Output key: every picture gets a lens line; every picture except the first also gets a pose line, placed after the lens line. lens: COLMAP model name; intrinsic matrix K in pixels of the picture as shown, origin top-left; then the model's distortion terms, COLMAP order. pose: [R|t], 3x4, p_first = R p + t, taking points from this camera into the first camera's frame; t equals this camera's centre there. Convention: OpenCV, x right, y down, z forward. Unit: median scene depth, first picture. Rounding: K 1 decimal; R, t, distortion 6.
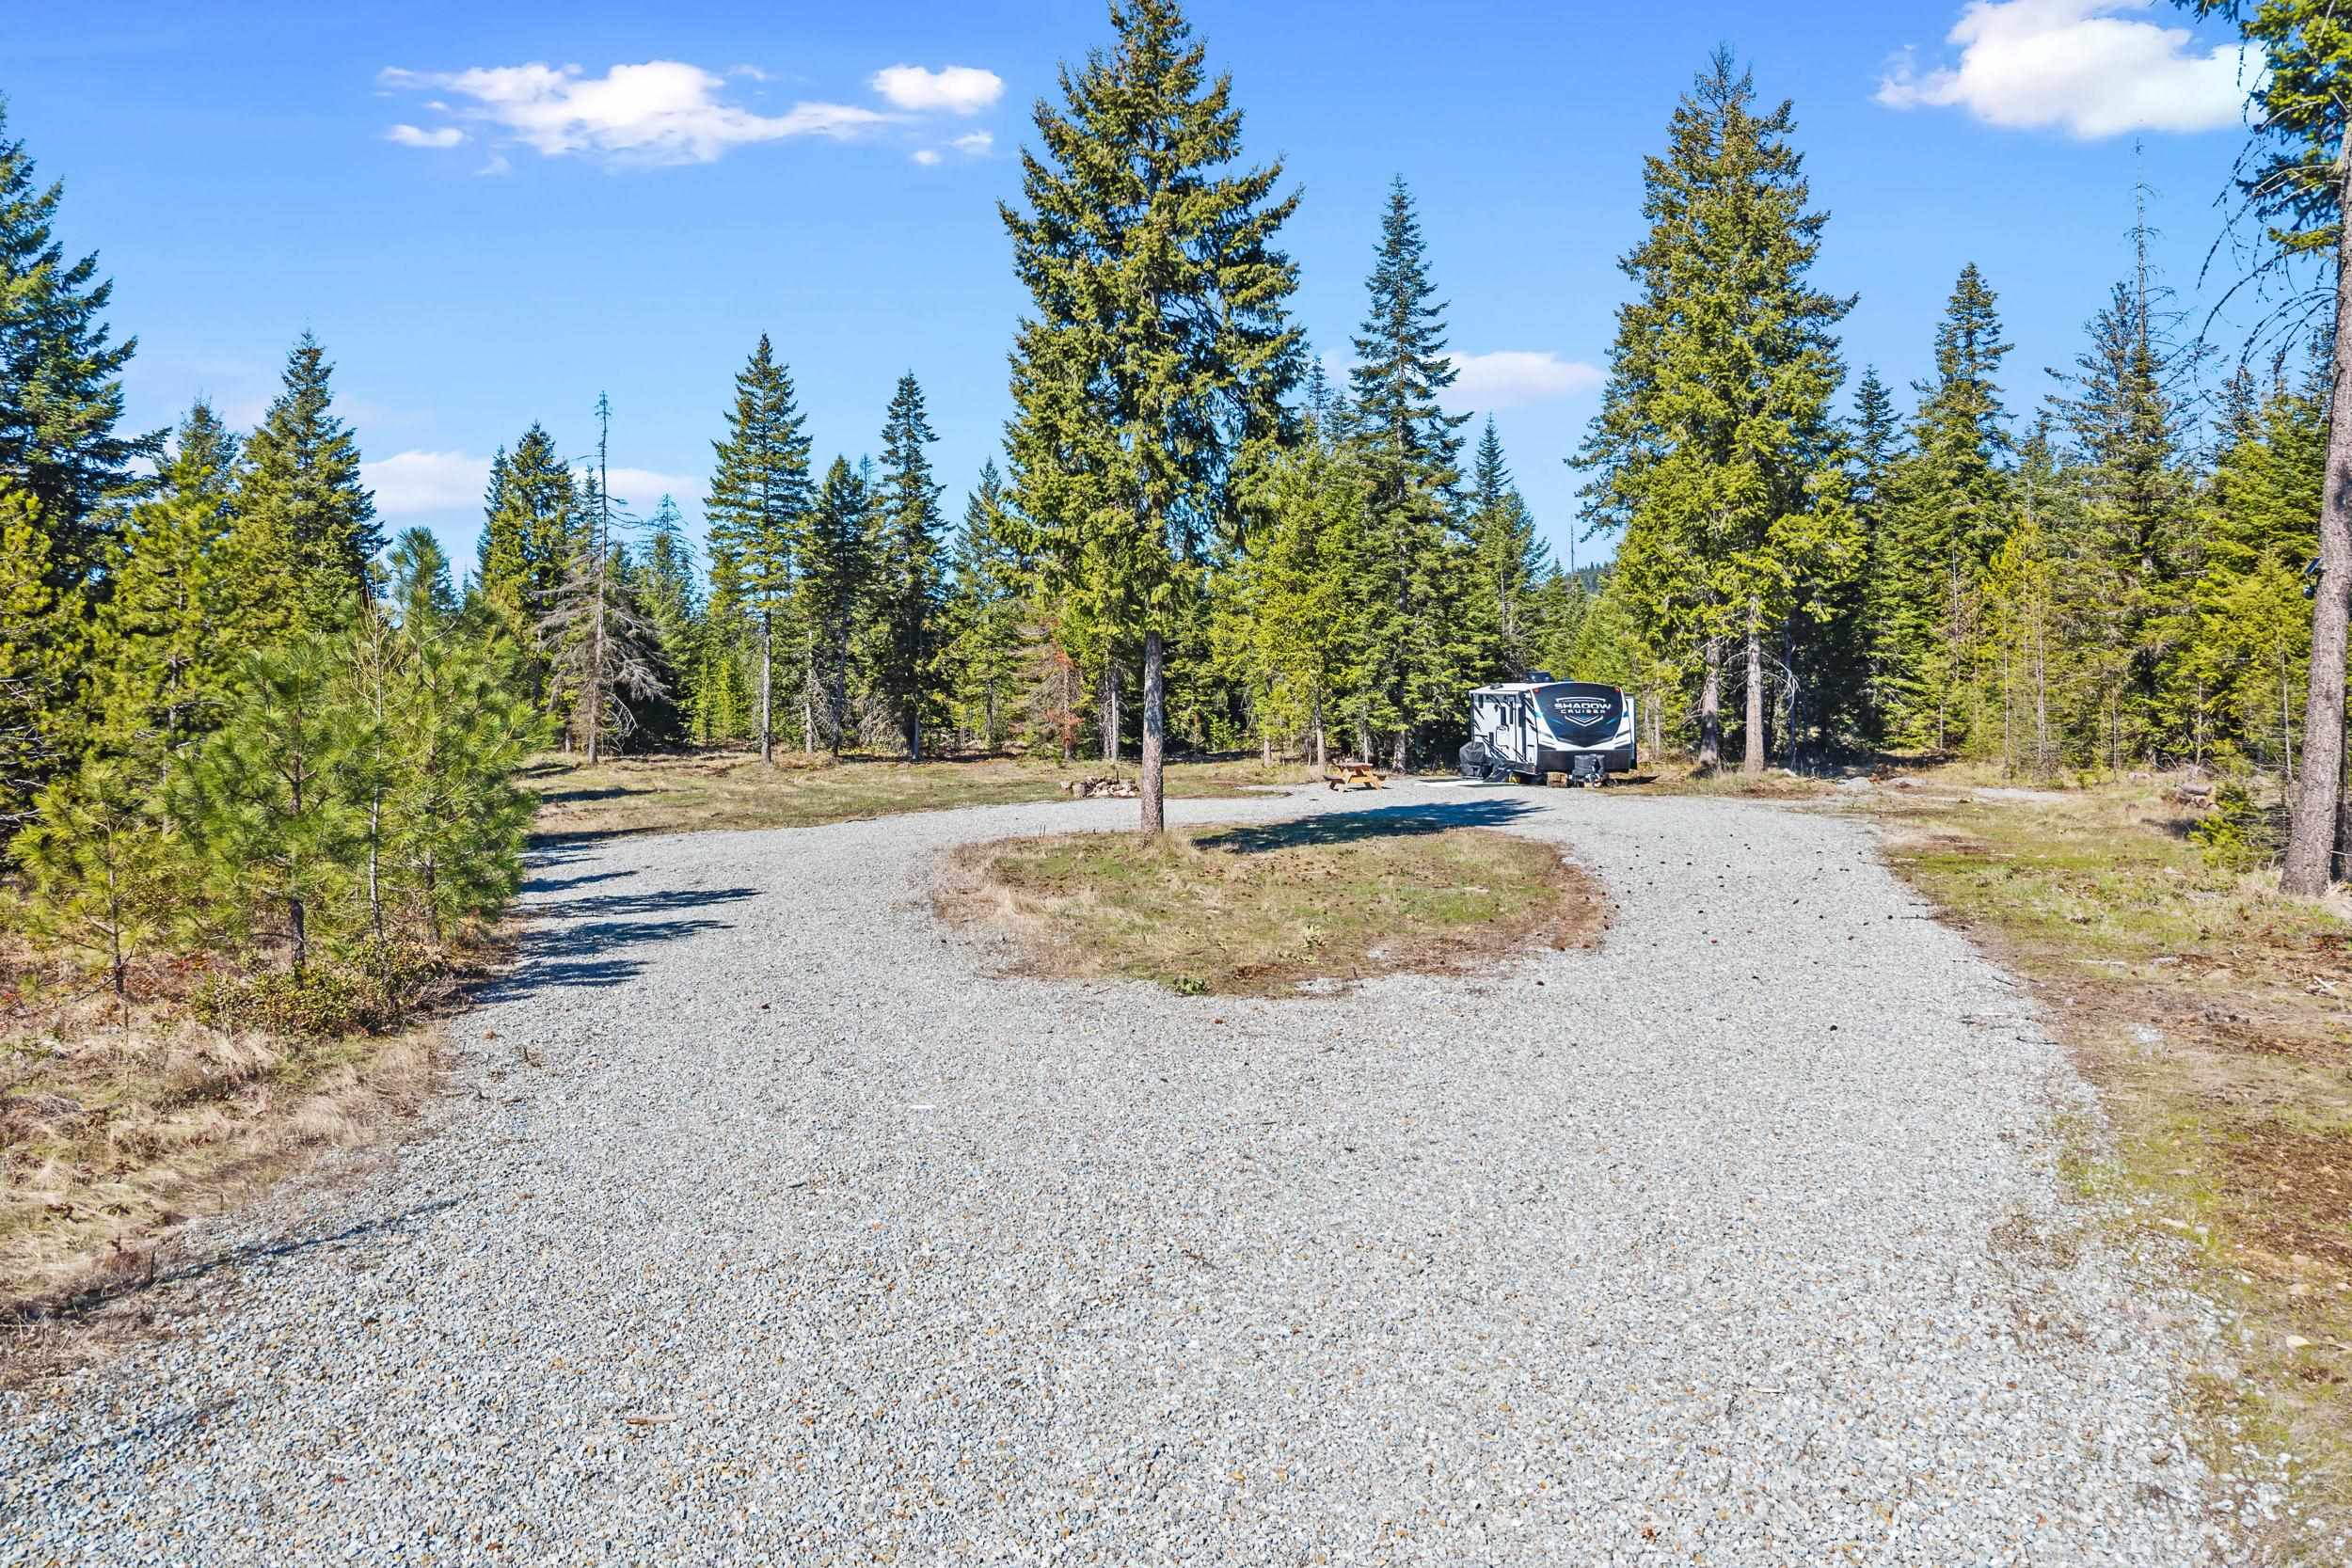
lens RADIAL K [[1562.1, 0, 1174.9], [0, 1562.1, 691.7], [0, 0, 1]] dist [0.057490, -0.098829]
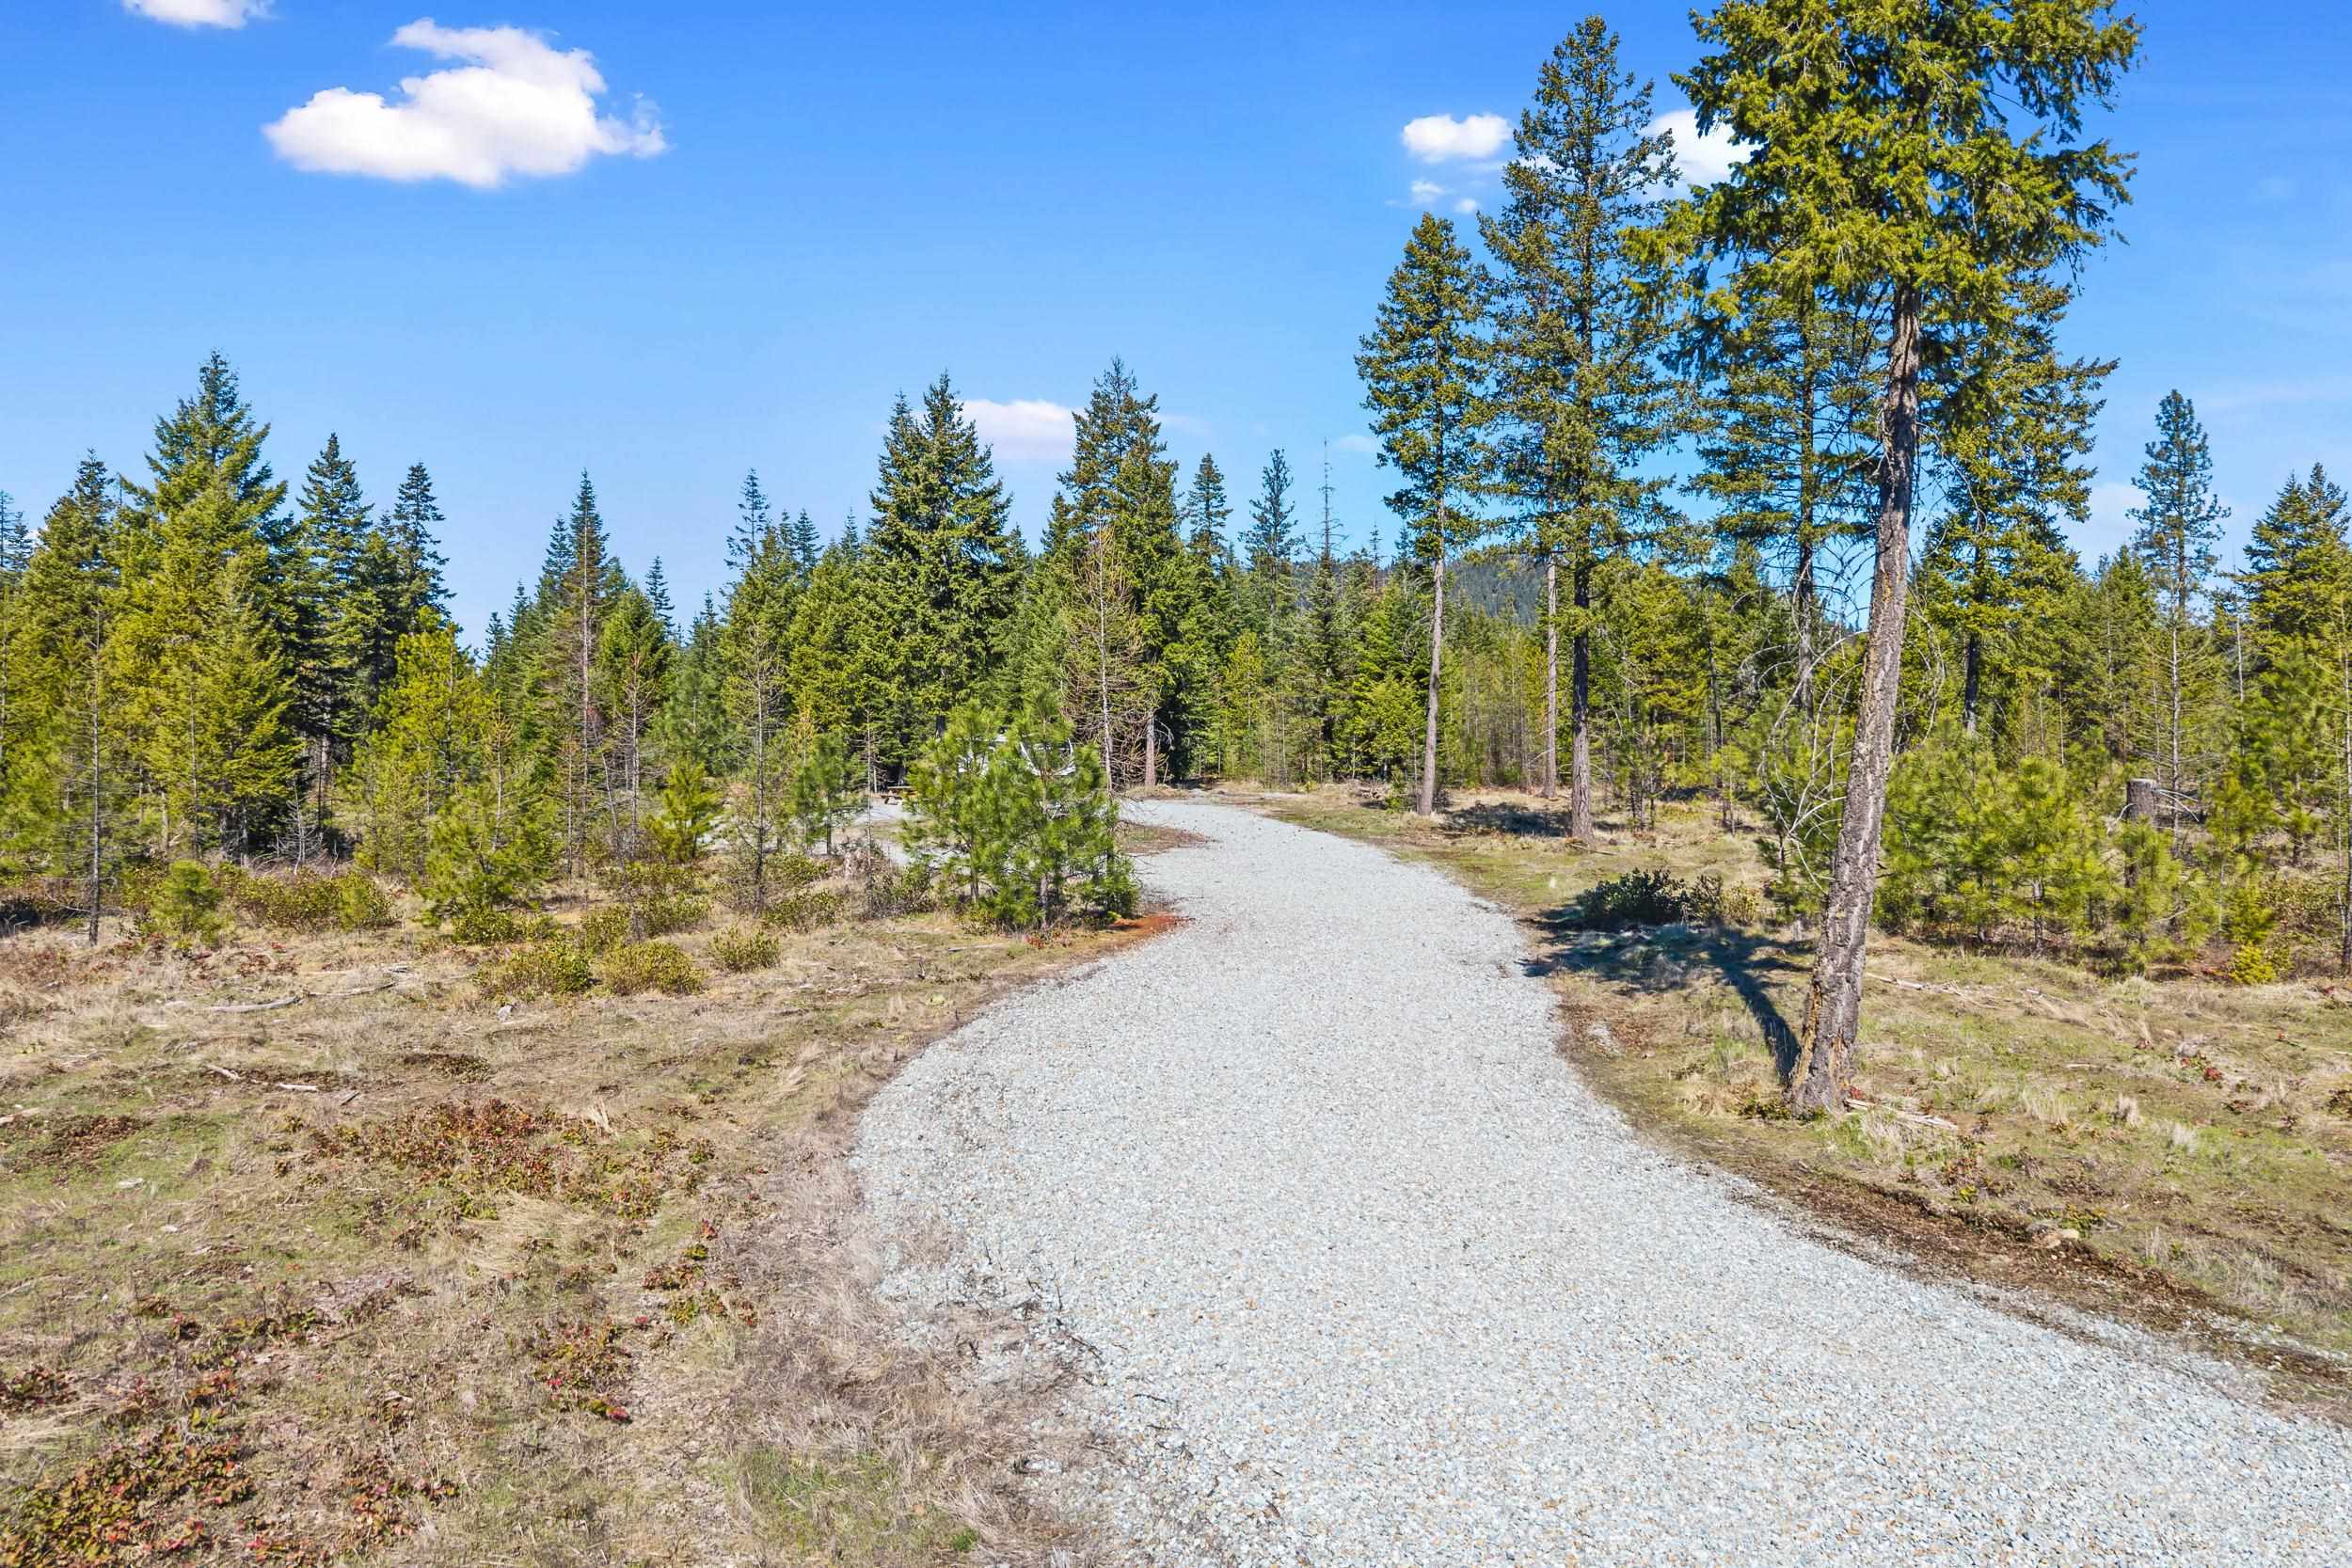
lens RADIAL K [[1566.7, 0, 1167.1], [0, 1566.7, 739.3], [0, 0, 1]] dist [0.013290, -0.004597]
pose [[0.877685, 0.000574, 0.479237, -0.271427], [-0.004434, 0.999966, 0.006923, -0.008062], [-0.479217, -0.008201, 0.877658, -0.330084]]
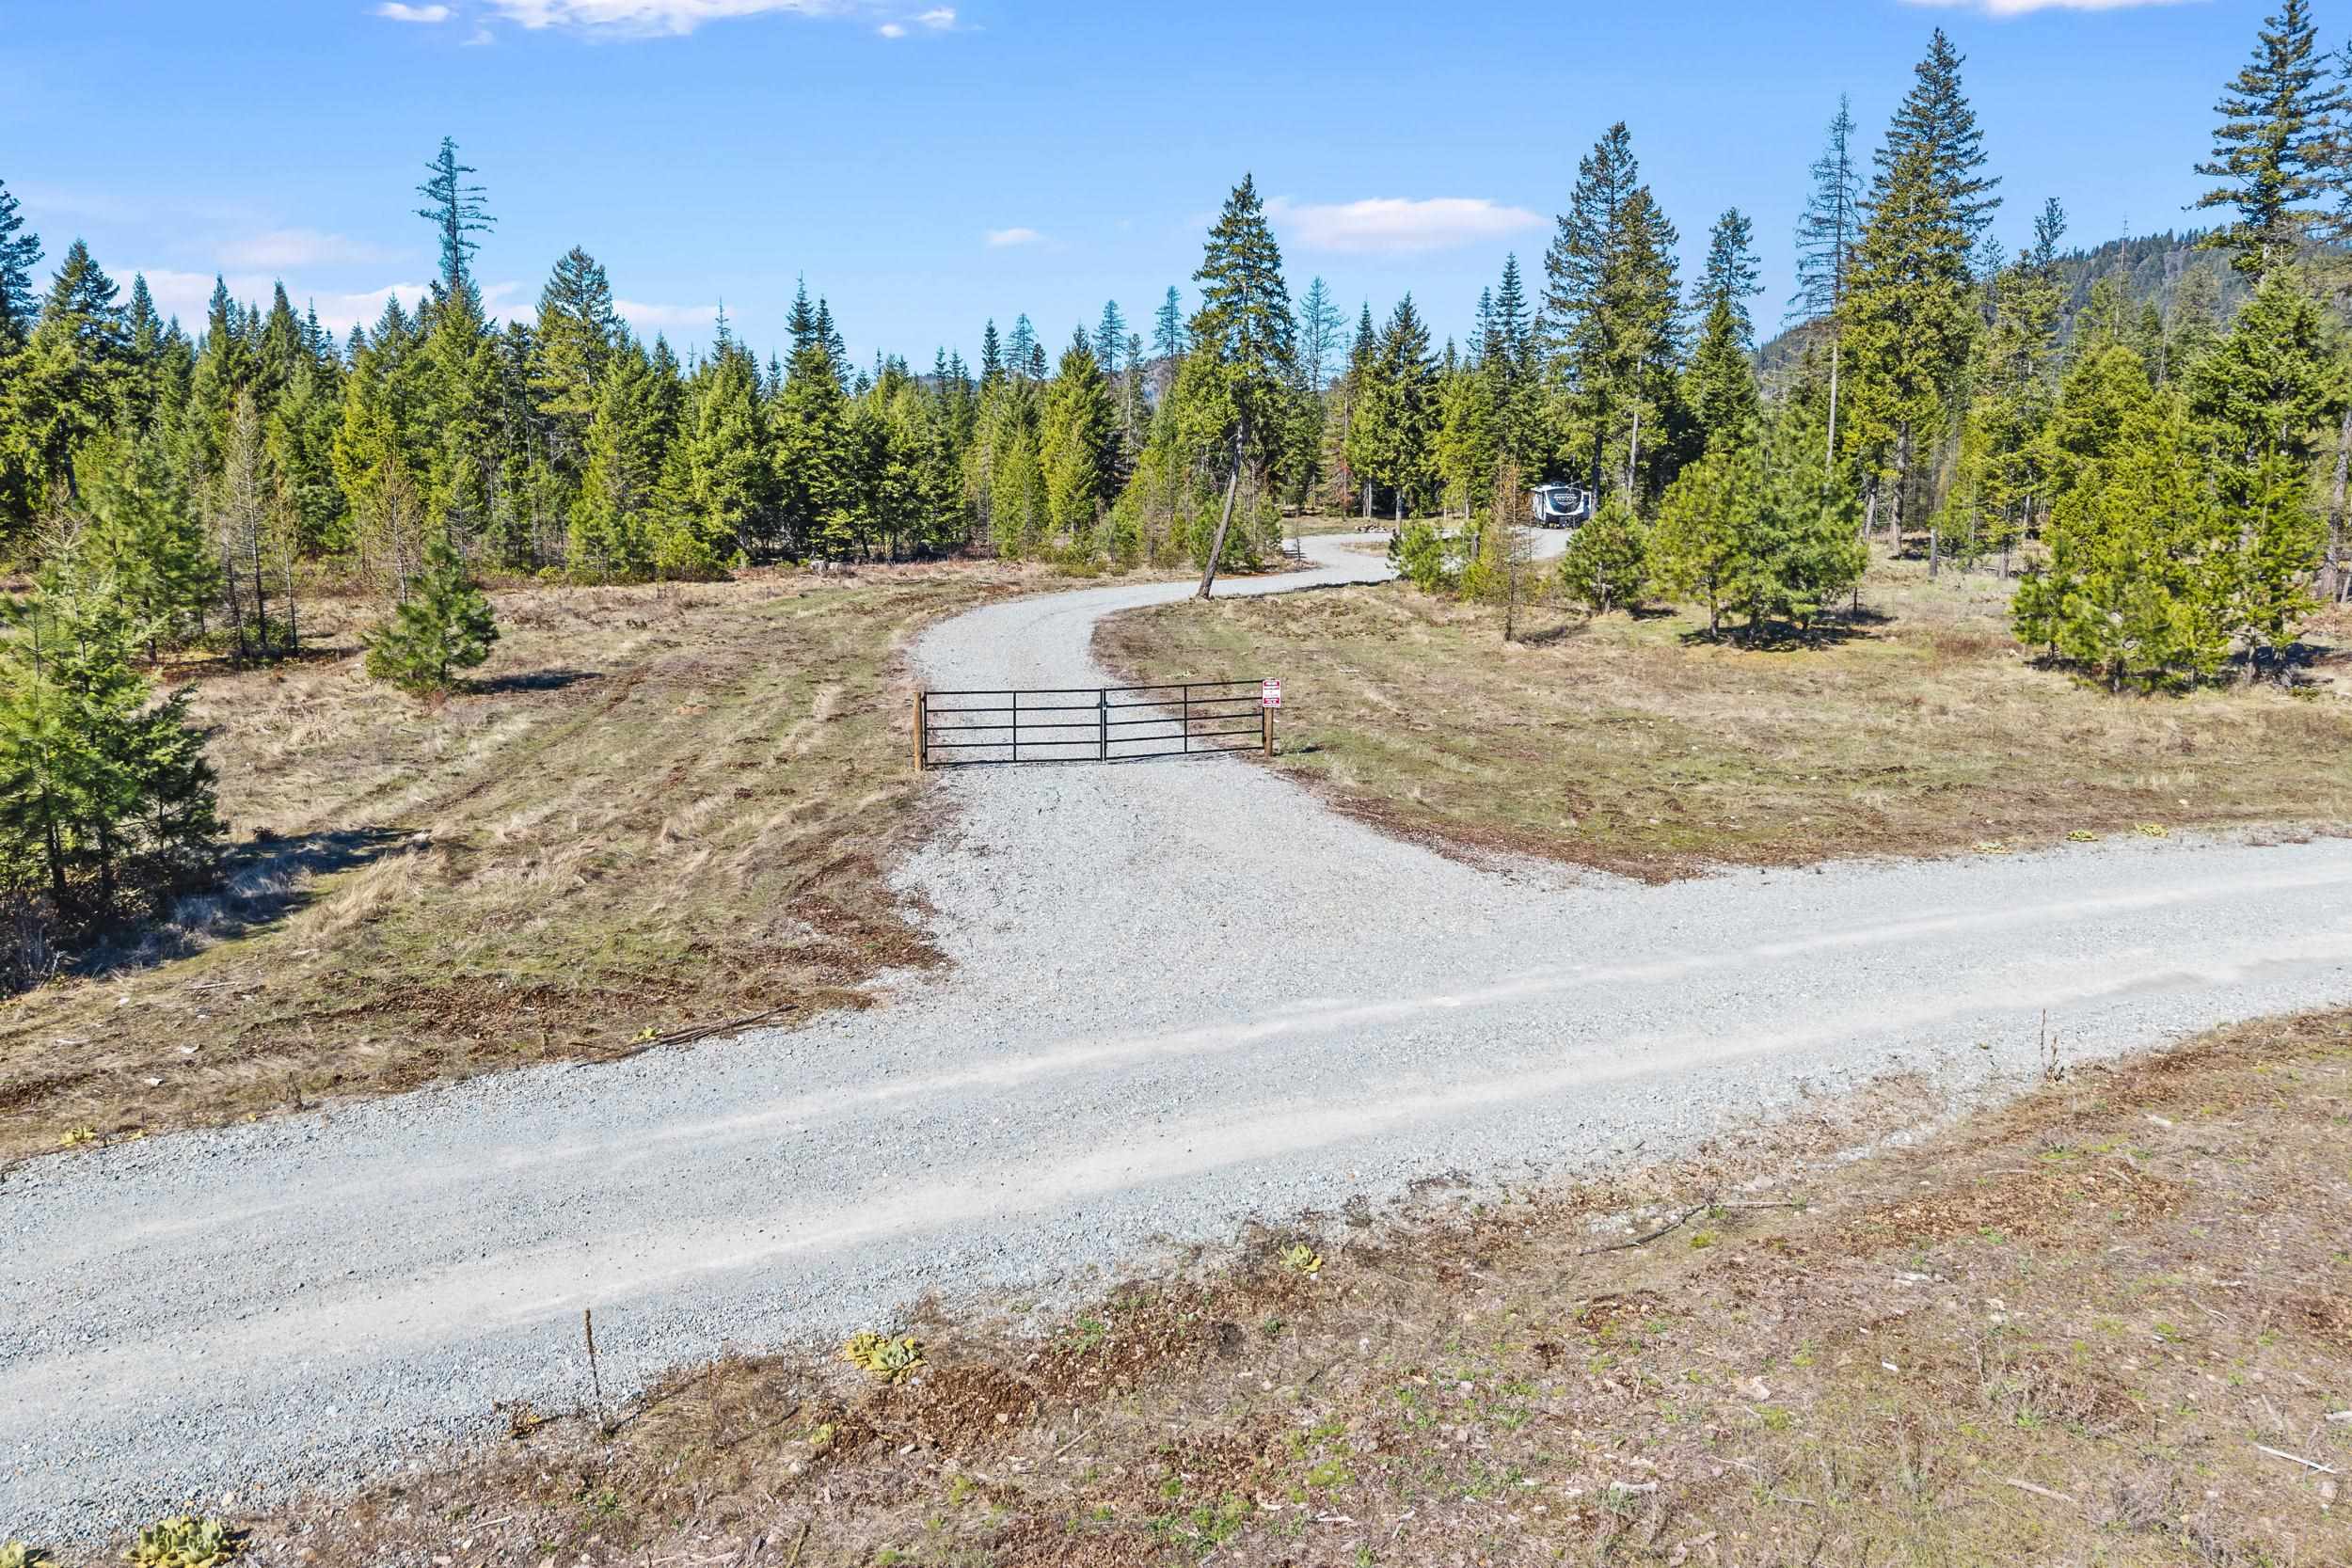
lens RADIAL K [[1566.7, 0, 1167.1], [0, 1566.7, 739.3], [0, 0, 1]] dist [0.013290, -0.004597]
pose [[0.990477, 0.027241, -0.134958, -0.016640], [-0.001805, 0.982716, 0.185109, -0.049062], [0.137668, -0.183103, 0.973407, -1.068117]]
